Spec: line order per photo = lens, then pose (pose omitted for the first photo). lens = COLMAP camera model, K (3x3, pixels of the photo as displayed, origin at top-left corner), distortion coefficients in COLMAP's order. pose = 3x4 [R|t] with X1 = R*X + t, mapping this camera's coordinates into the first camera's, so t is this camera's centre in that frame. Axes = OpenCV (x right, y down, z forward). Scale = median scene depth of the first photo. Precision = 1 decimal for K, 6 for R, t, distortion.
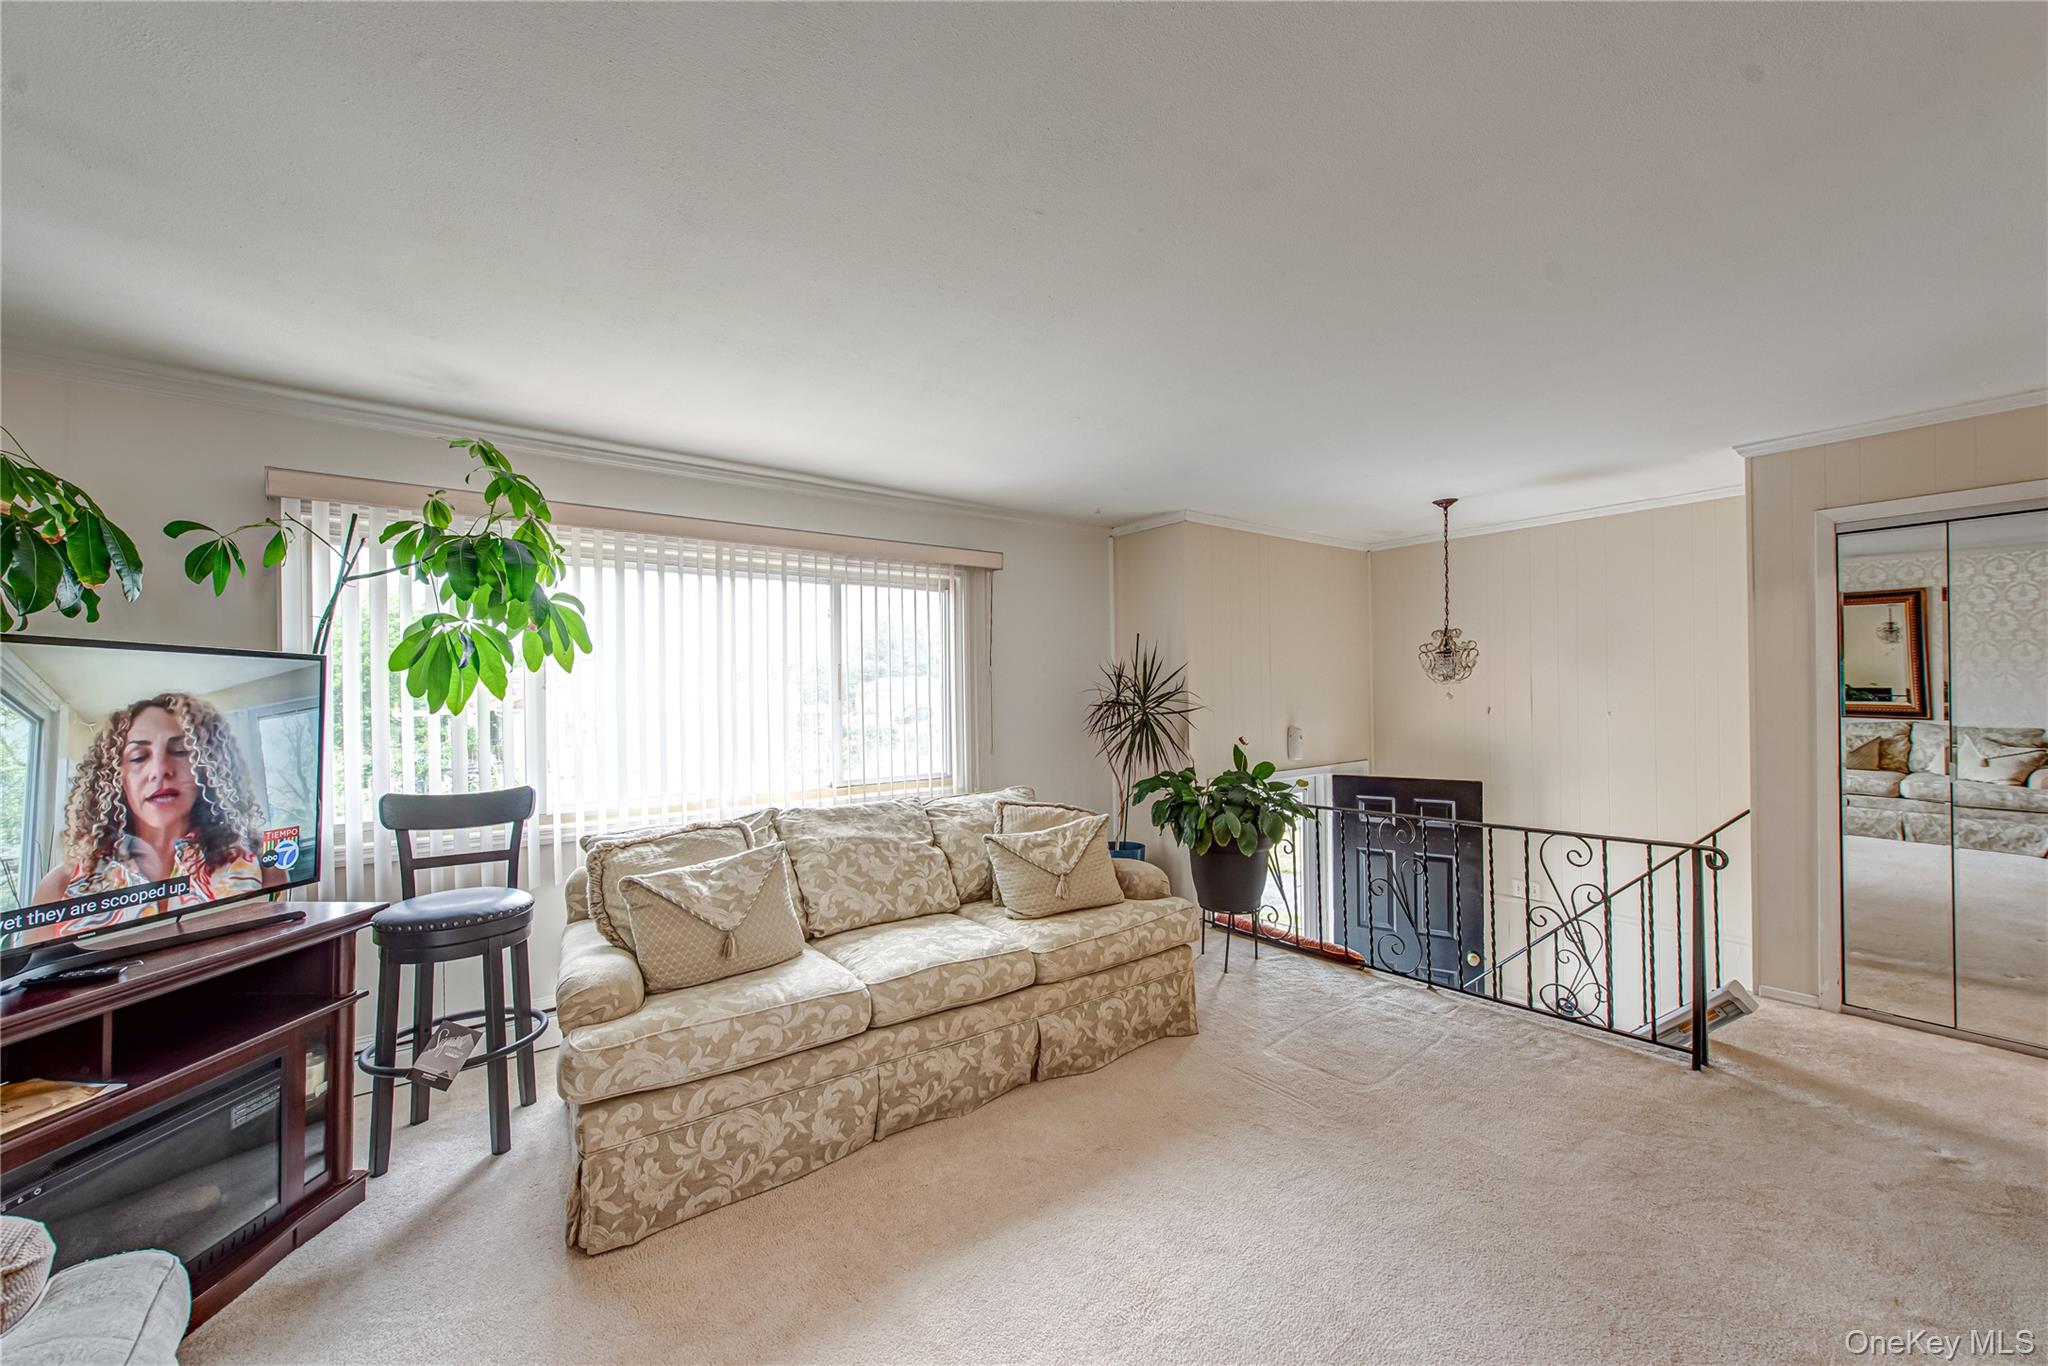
lens RADIAL K [[792.1, 0, 1037.4], [0, 792.1, 695.6], [0, 0, 1]] dist [0.006291, -0.002017]
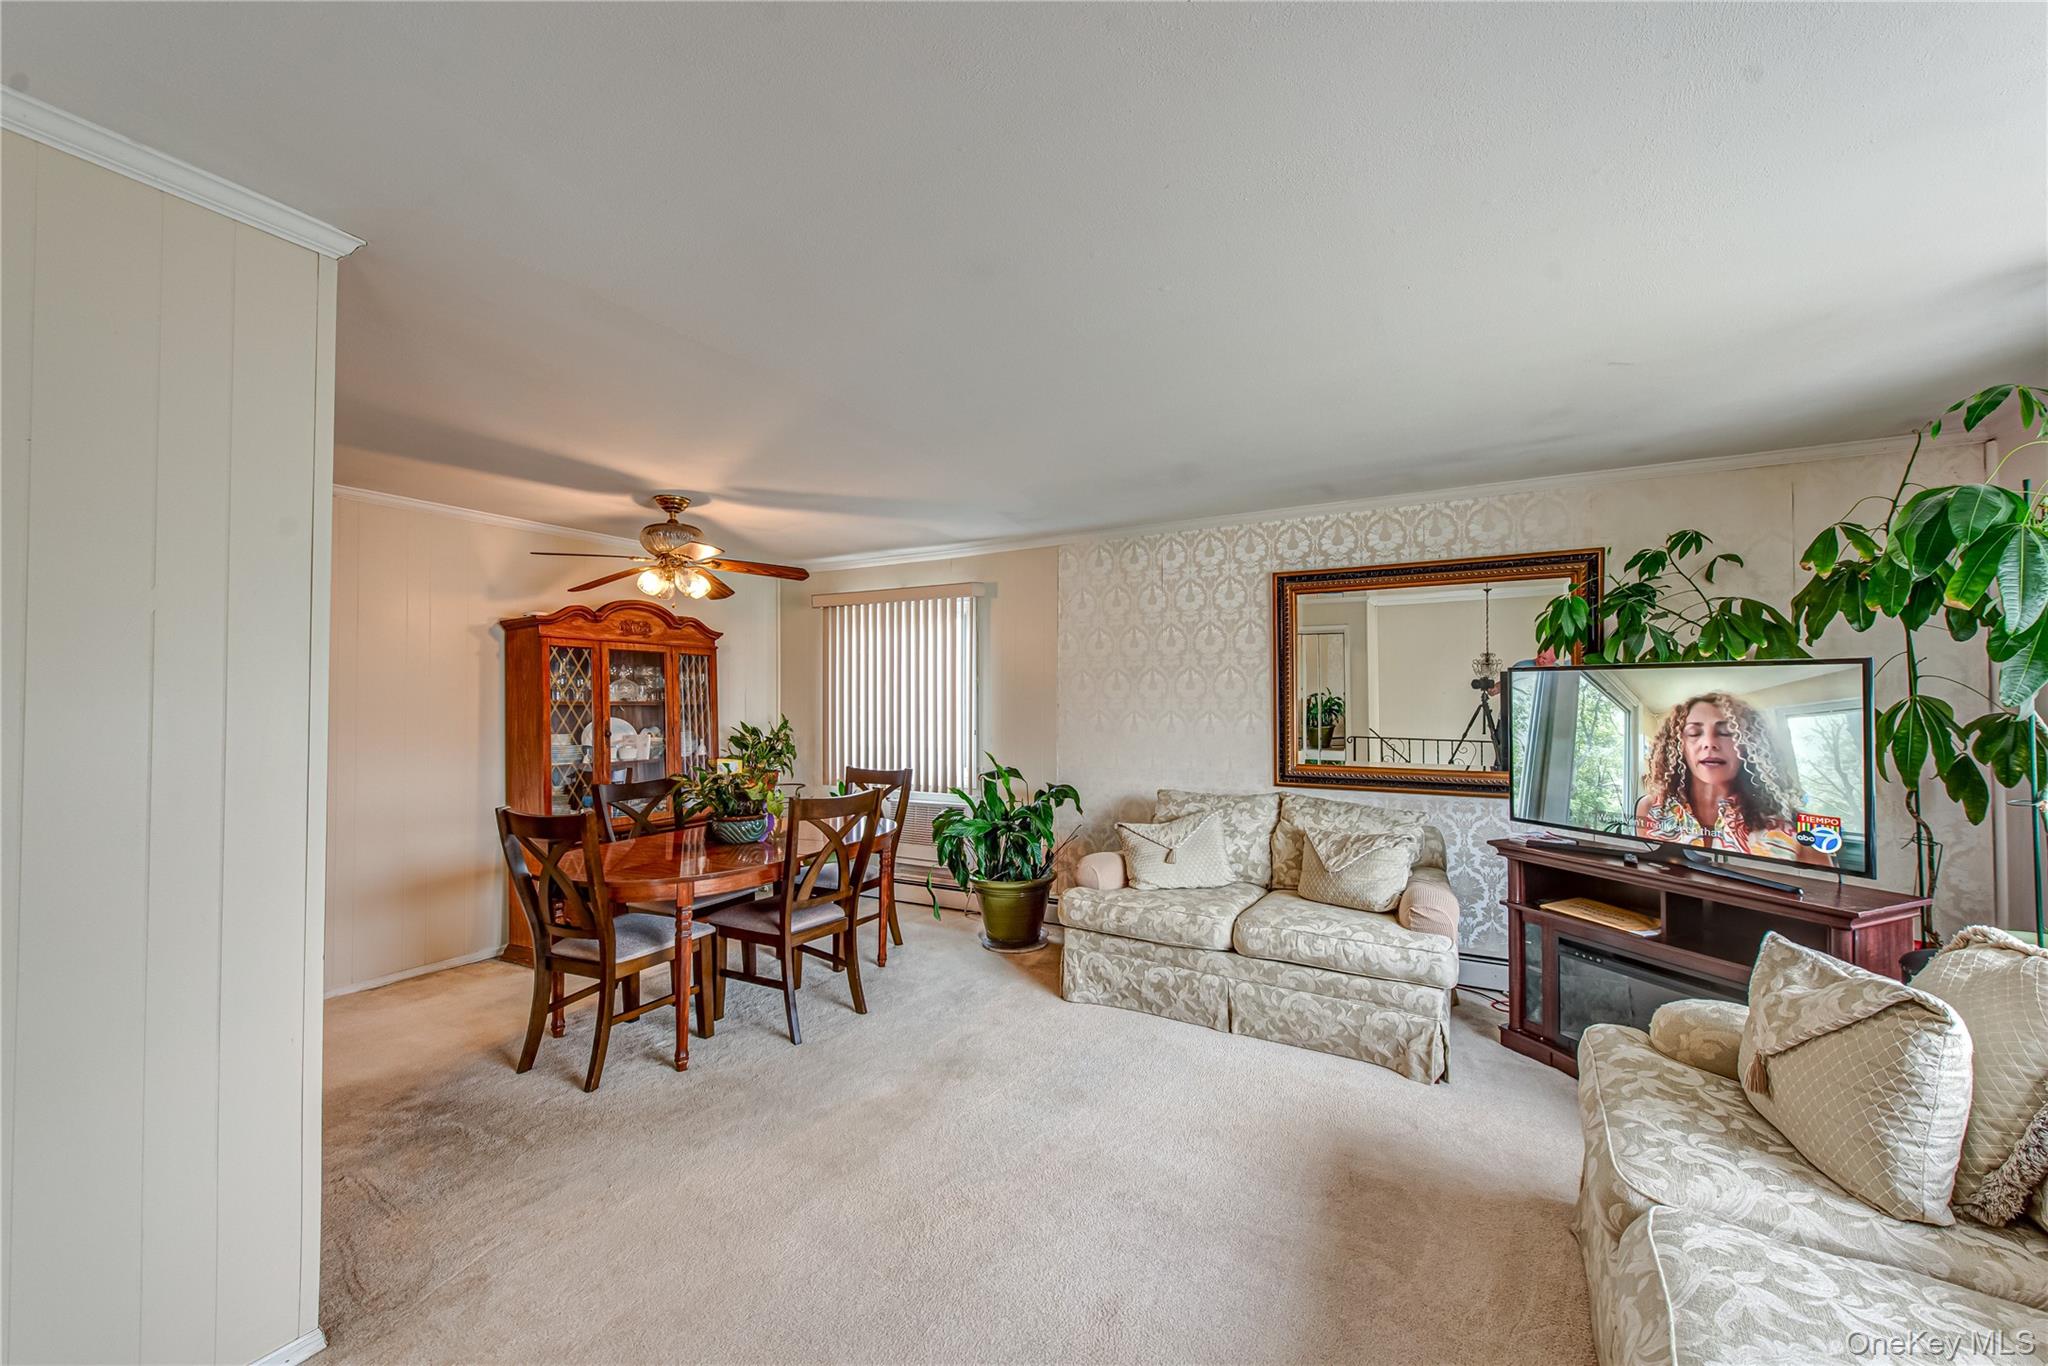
lens RADIAL K [[792.1, 0, 1032.5], [0, 792.1, 689.0], [0, 0, 1]] dist [0.006291, -0.002017]
pose [[-0.921880, 0.006351, -0.387424, 0.428593], [0.006609, 0.999978, 0.000664, -0.012217], [0.387419, -0.001948, -0.921902, 1.363298]]
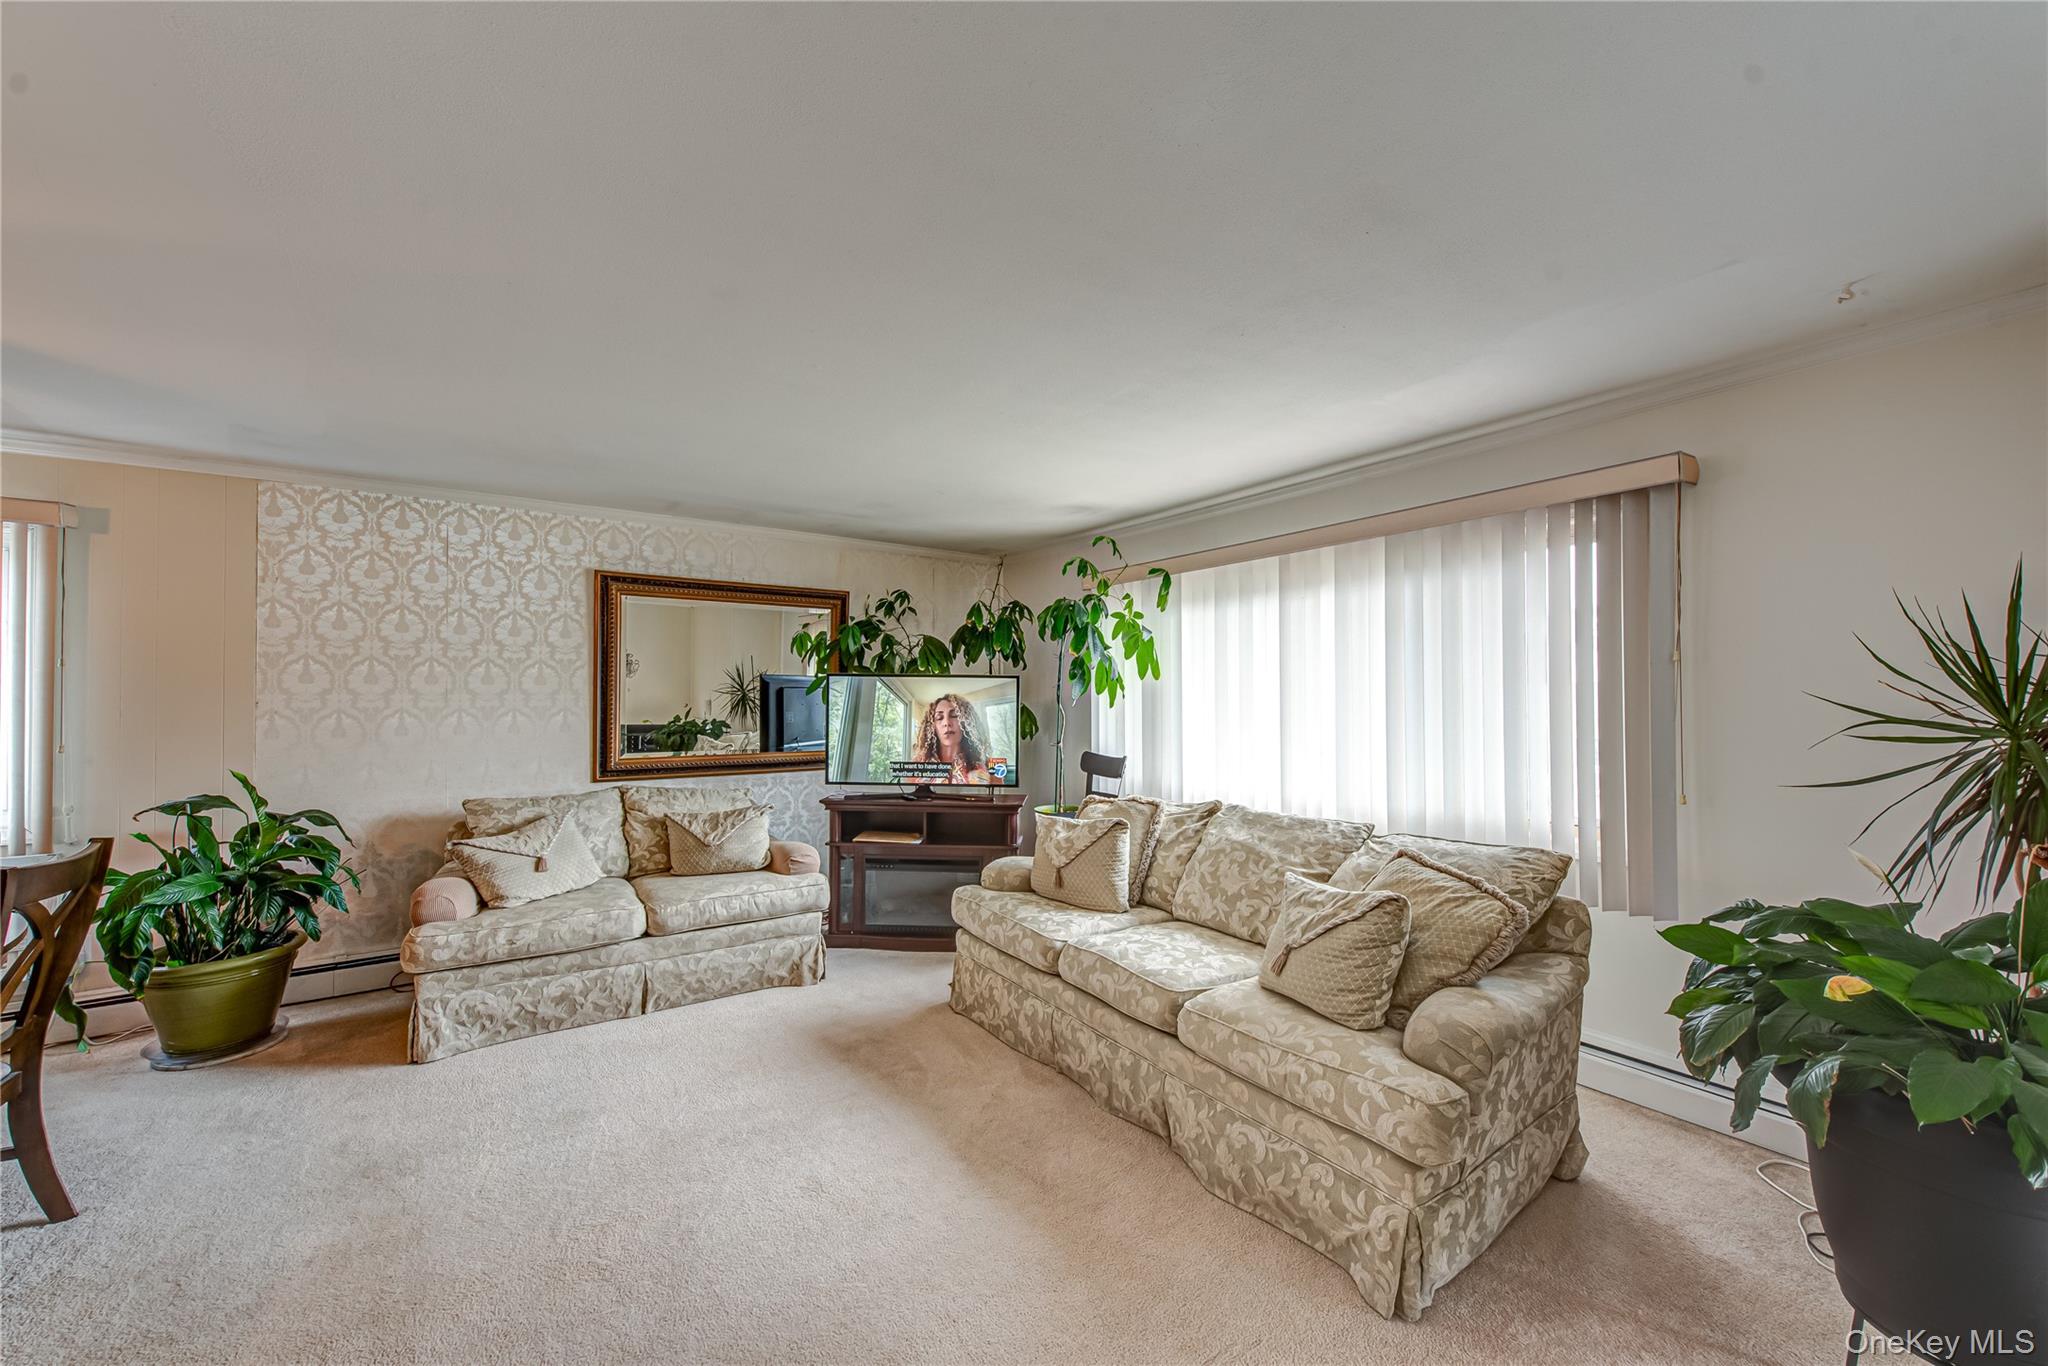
lens RADIAL K [[792.1, 0, 1030.3], [0, 792.1, 692.3], [0, 0, 1]] dist [0.006291, -0.002017]
pose [[-0.038784, 0.004961, -0.999235, 0.978081], [-0.011558, 0.999919, 0.005413, -0.013710], [0.999181, 0.011759, -0.038724, 0.989867]]
